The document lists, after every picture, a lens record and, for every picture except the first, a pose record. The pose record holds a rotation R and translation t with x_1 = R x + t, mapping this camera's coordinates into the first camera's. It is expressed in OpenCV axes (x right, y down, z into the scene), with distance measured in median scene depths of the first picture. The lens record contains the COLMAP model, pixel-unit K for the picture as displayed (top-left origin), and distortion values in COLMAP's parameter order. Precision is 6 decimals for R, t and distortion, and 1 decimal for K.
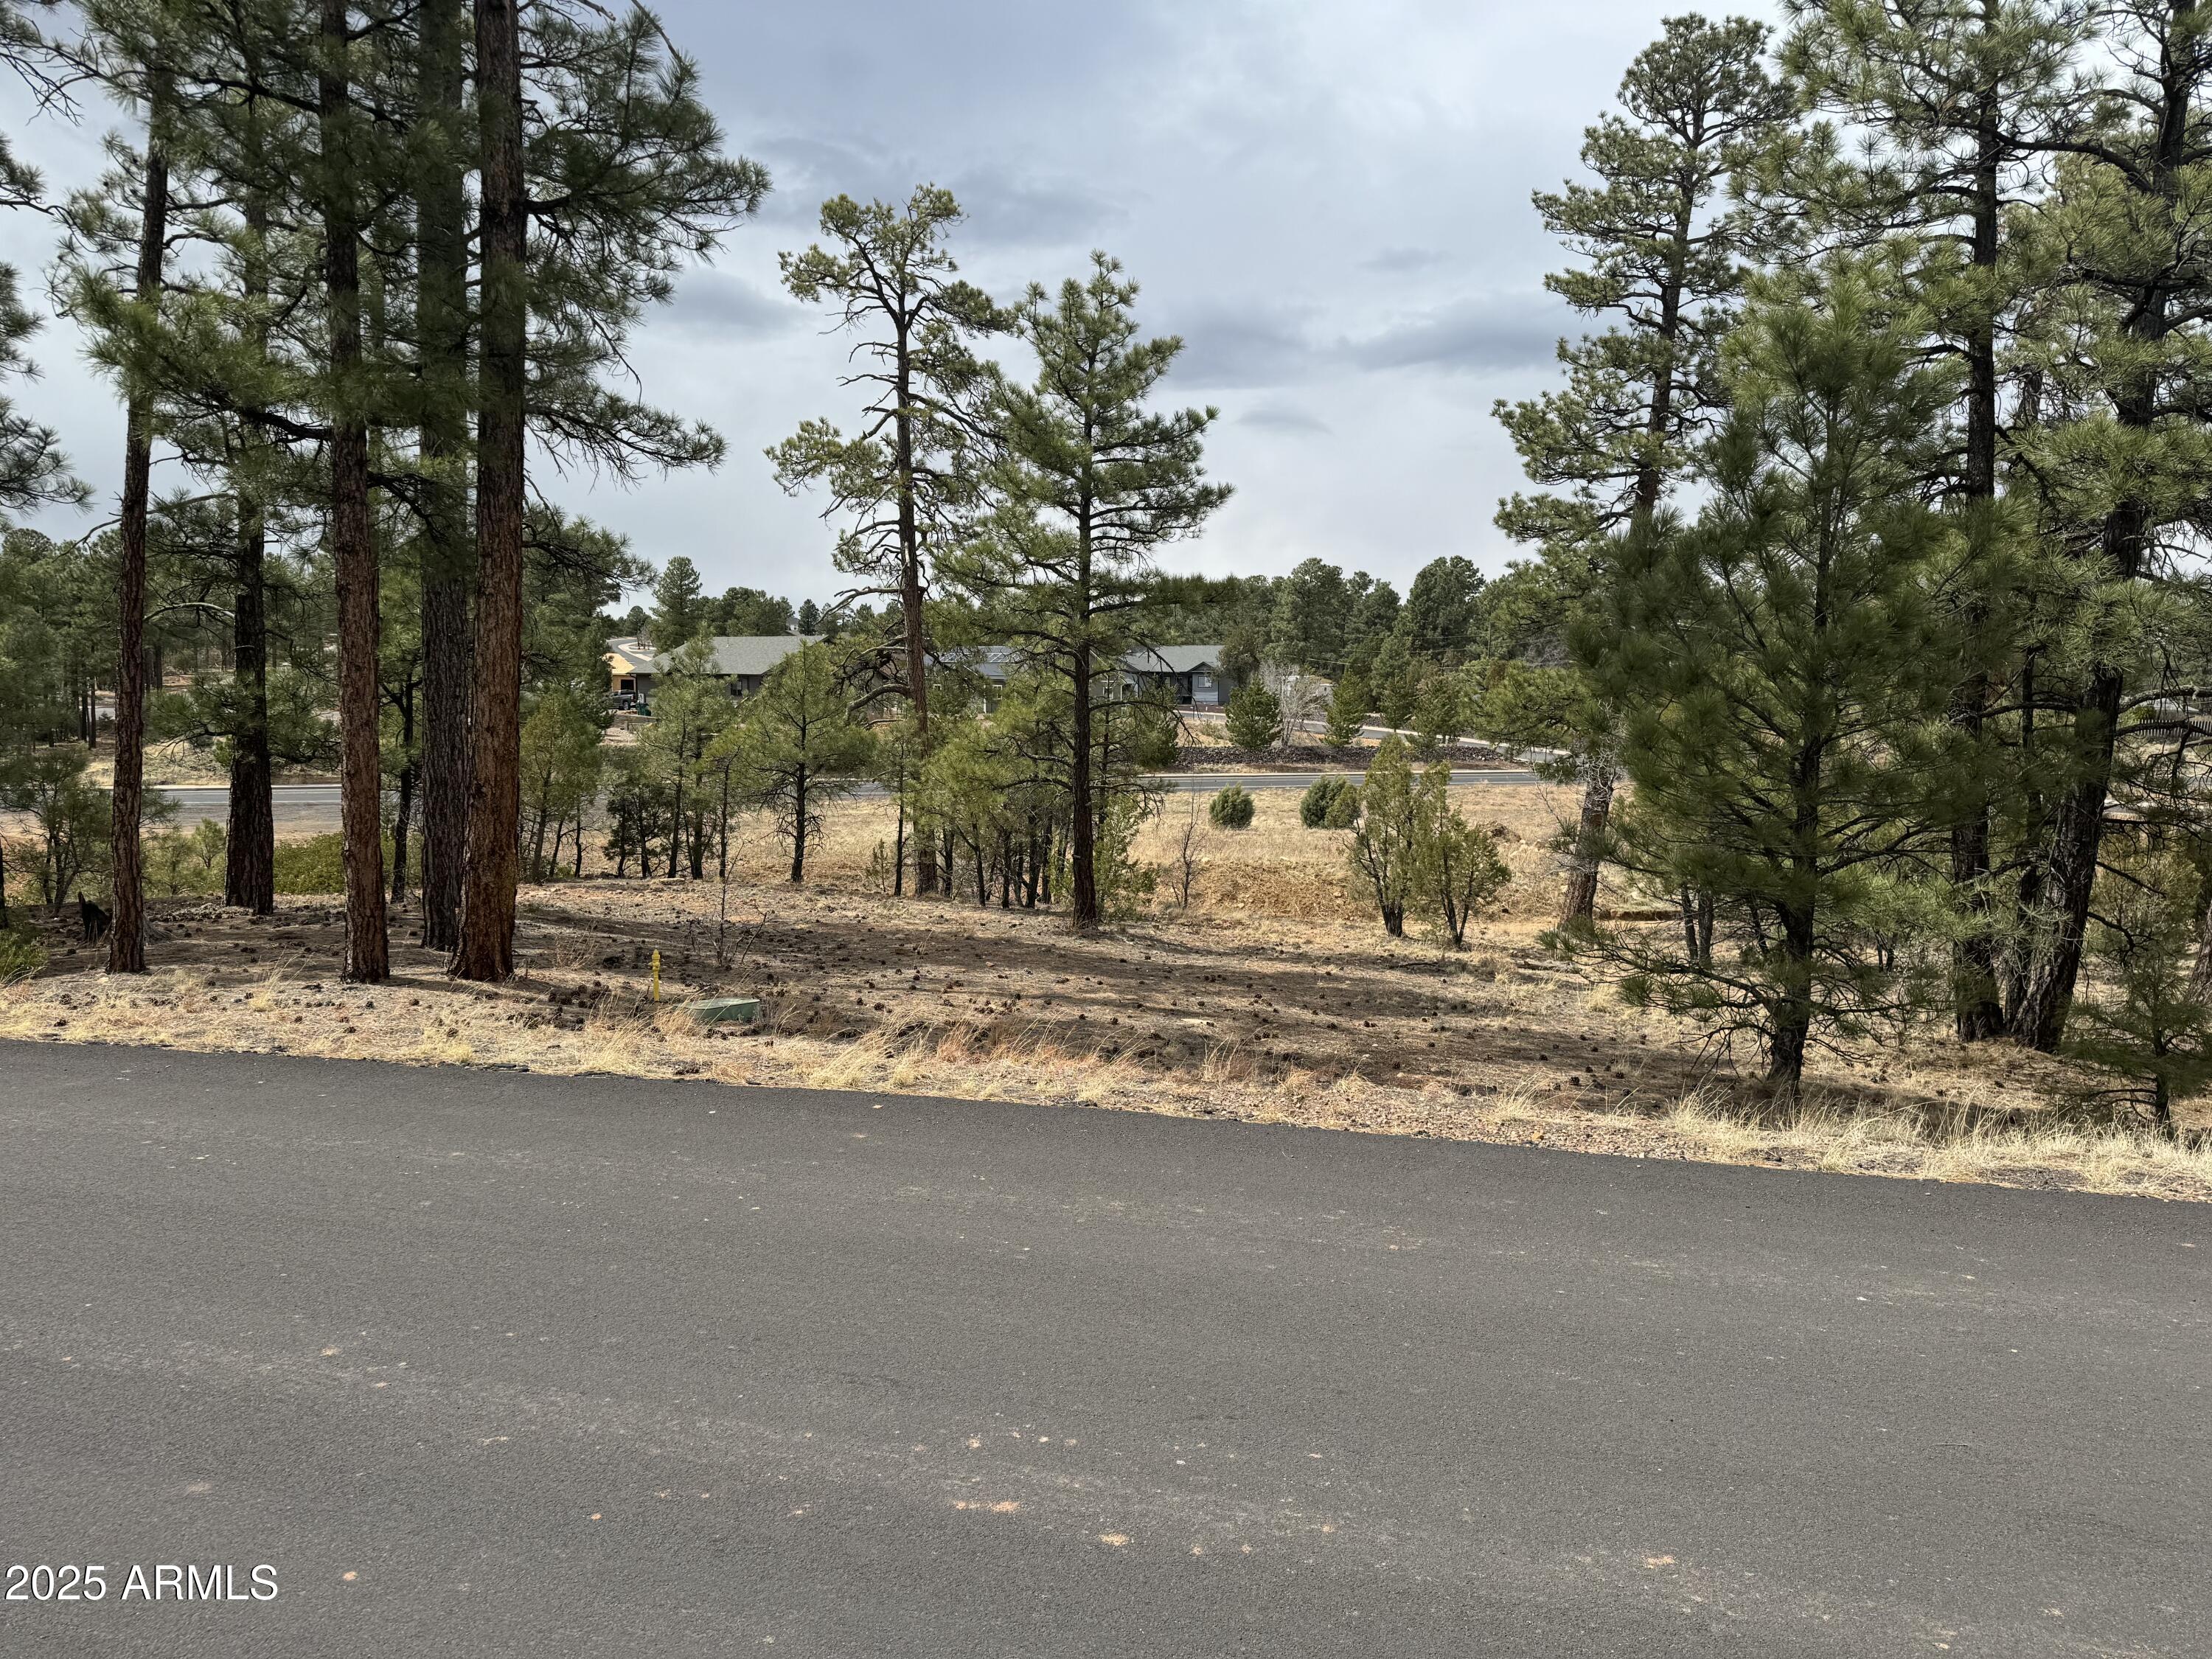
lens RADIAL K [[1687.7, 0, 1106.0], [0, 1687.7, 829.5], [0, 0, 1]] dist [0.103710, 0.000938]
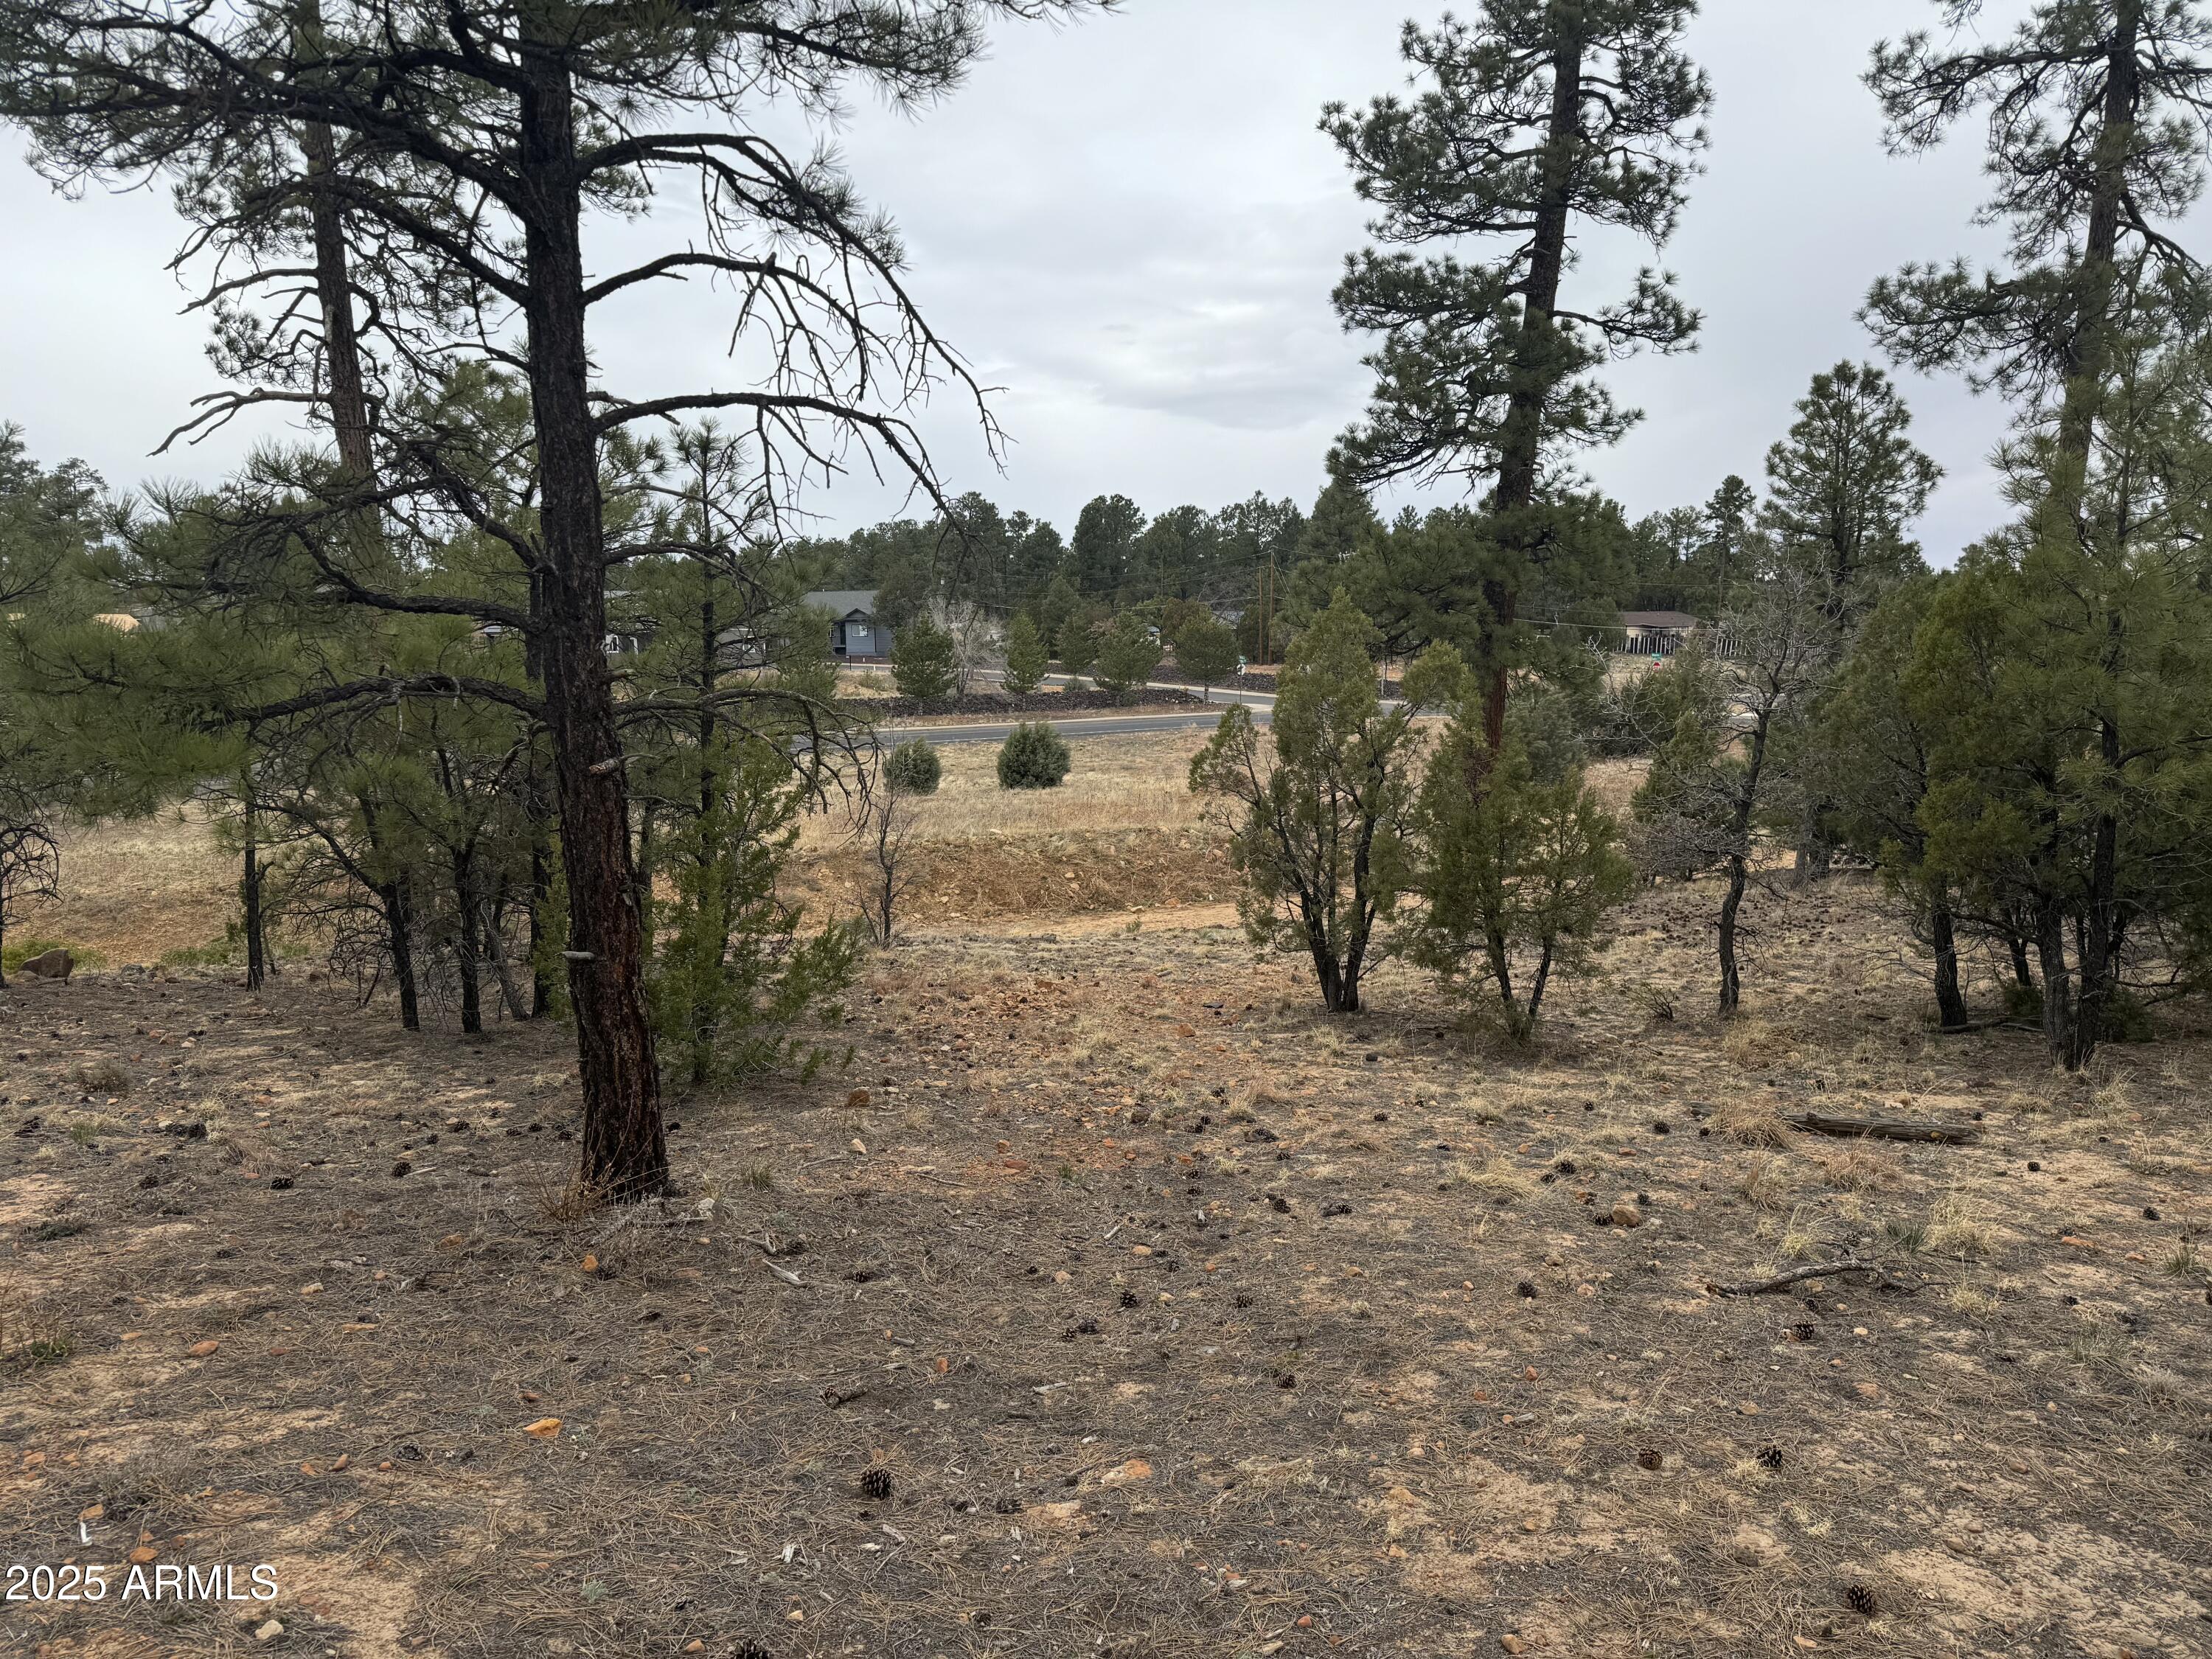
lens RADIAL K [[1687.7, 0, 1106.0], [0, 1687.7, 829.5], [0, 0, 1]] dist [0.103710, 0.000938]
pose [[0.978445, -0.053025, 0.199583, 0.002299], [0.048304, 0.998427, 0.028453, -0.001370], [-0.200777, -0.018199, 0.979468, 0.136125]]
